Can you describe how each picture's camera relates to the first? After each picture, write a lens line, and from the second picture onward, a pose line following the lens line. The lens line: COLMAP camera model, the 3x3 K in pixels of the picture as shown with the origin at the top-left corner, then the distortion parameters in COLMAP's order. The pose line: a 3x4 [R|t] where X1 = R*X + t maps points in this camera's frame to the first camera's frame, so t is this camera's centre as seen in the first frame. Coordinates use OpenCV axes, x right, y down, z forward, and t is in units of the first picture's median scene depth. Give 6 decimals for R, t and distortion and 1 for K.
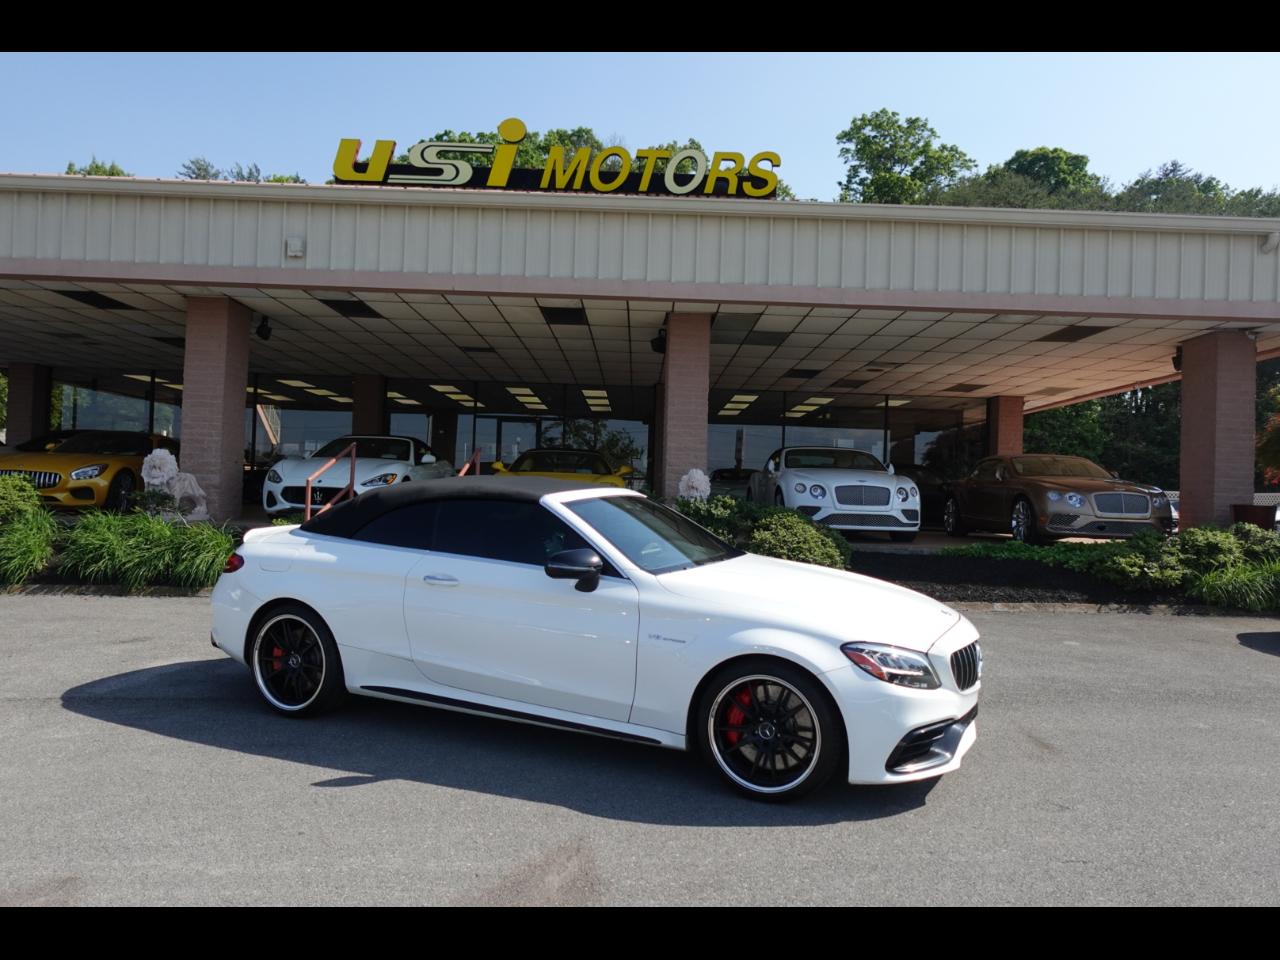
lens RADIAL K [[924.4, 0, 643.3], [0, 924.4, 481.6], [0, 0, 1]] dist [-0.004833, 0.008614]
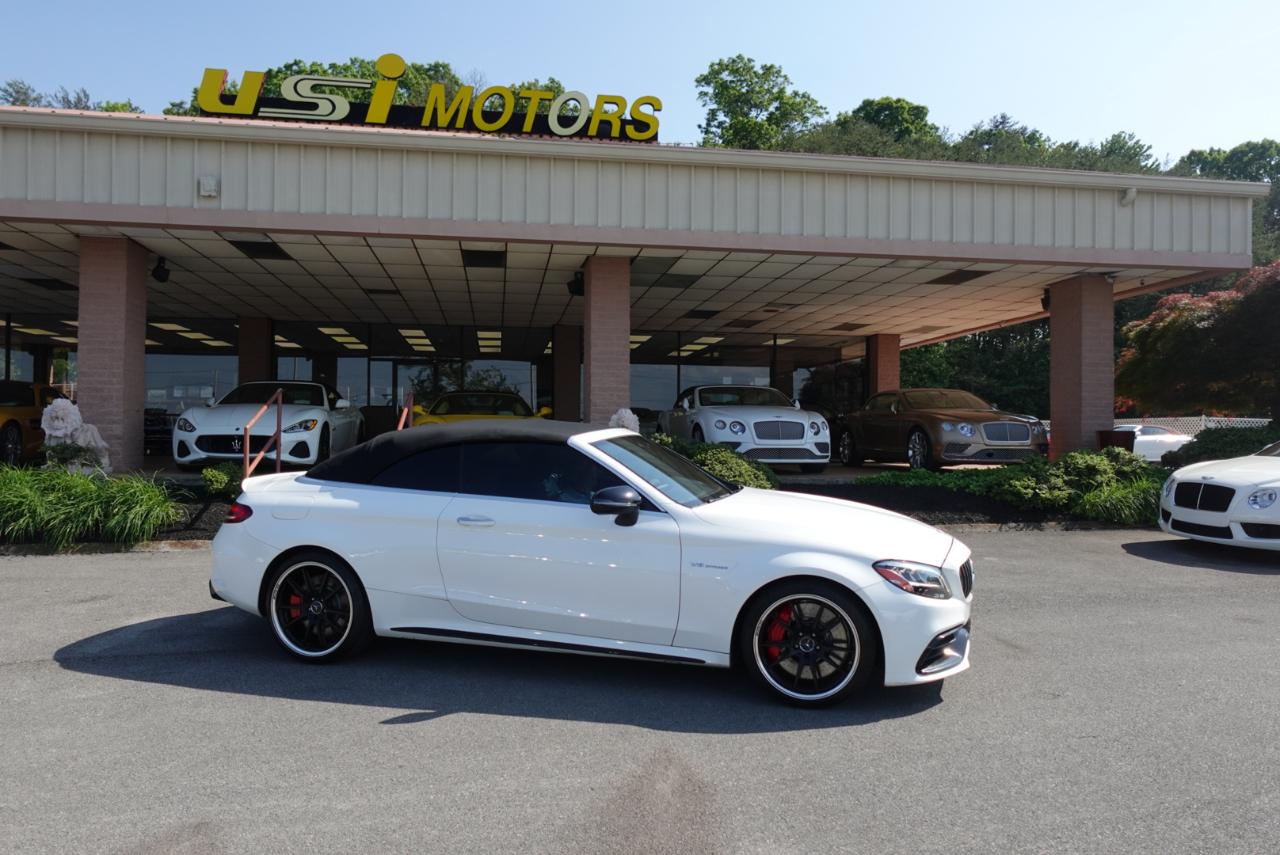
lens RADIAL K [[923.9, 0, 644.2], [0, 923.9, 429.7], [0, 0, 1]] dist [-0.004164, 0.007283]
pose [[0.988055, -0.023581, 0.152285, -0.046864], [0.022099, 0.999691, 0.011416, -0.000812], [-0.152507, -0.007914, 0.988271, -0.012661]]
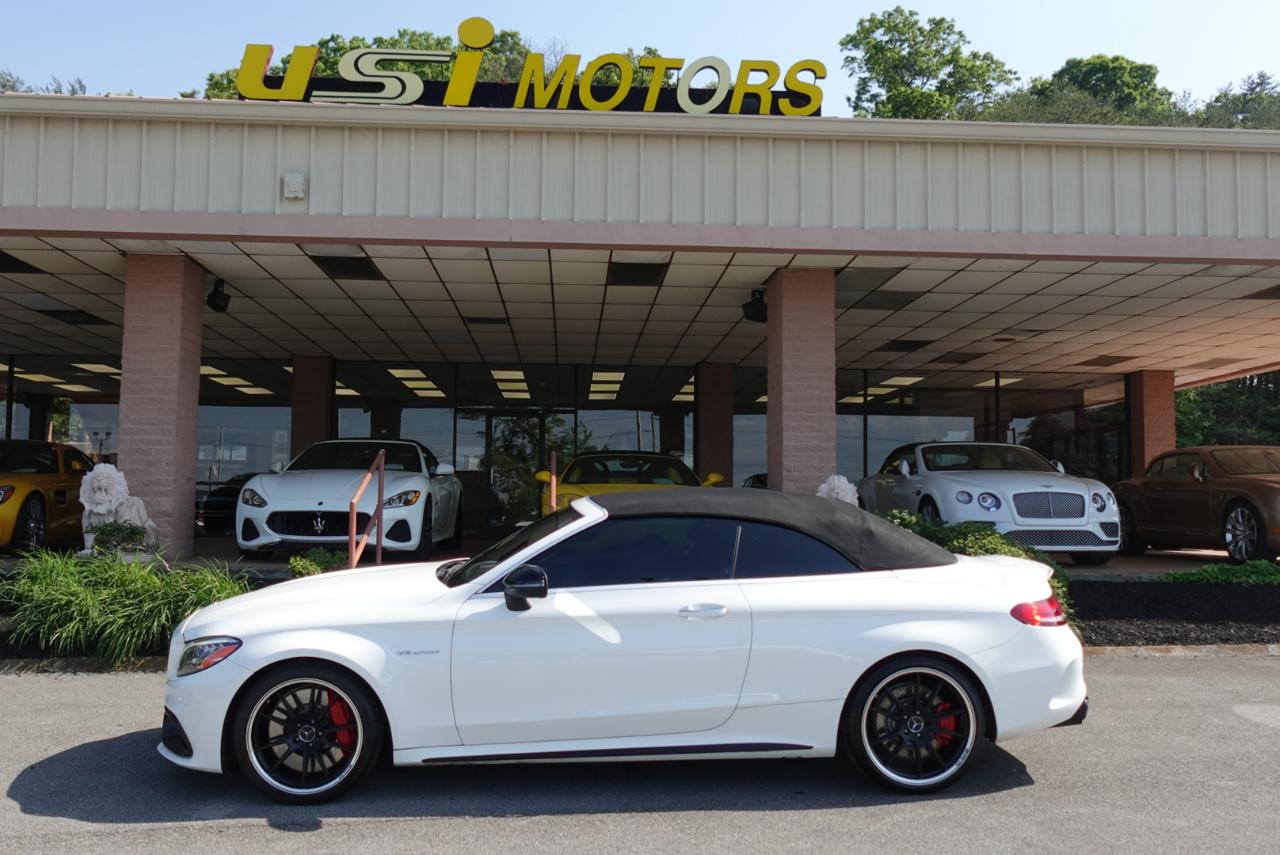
lens RADIAL K [[1218.4, 0, 643.0], [0, 1218.4, 431.0], [0, 0, 1]] dist [-0.014345, 0.029173]
pose [[0.998155, -0.020016, 0.057329, -0.091937], [0.022783, 0.998587, -0.048016, -0.003336], [-0.056286, 0.049233, 0.997200, 0.015732]]
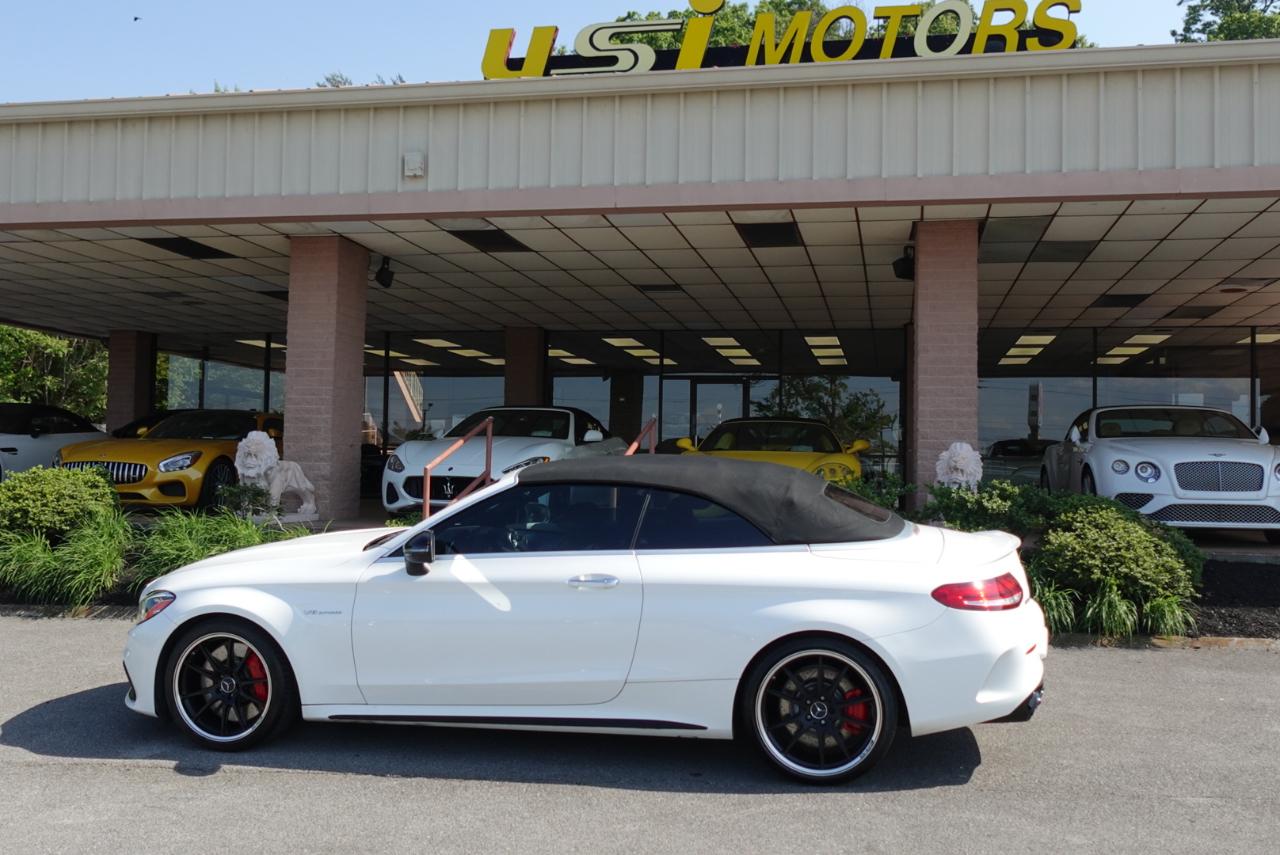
lens RADIAL K [[1218.4, 0, 643.0], [0, 1218.4, 431.0], [0, 0, 1]] dist [-0.014345, 0.029173]
pose [[0.977943, -0.023196, -0.207580, 0.008037], [0.018103, 0.999488, -0.026399, -0.001282], [0.208086, 0.022059, 0.977862, 0.032263]]
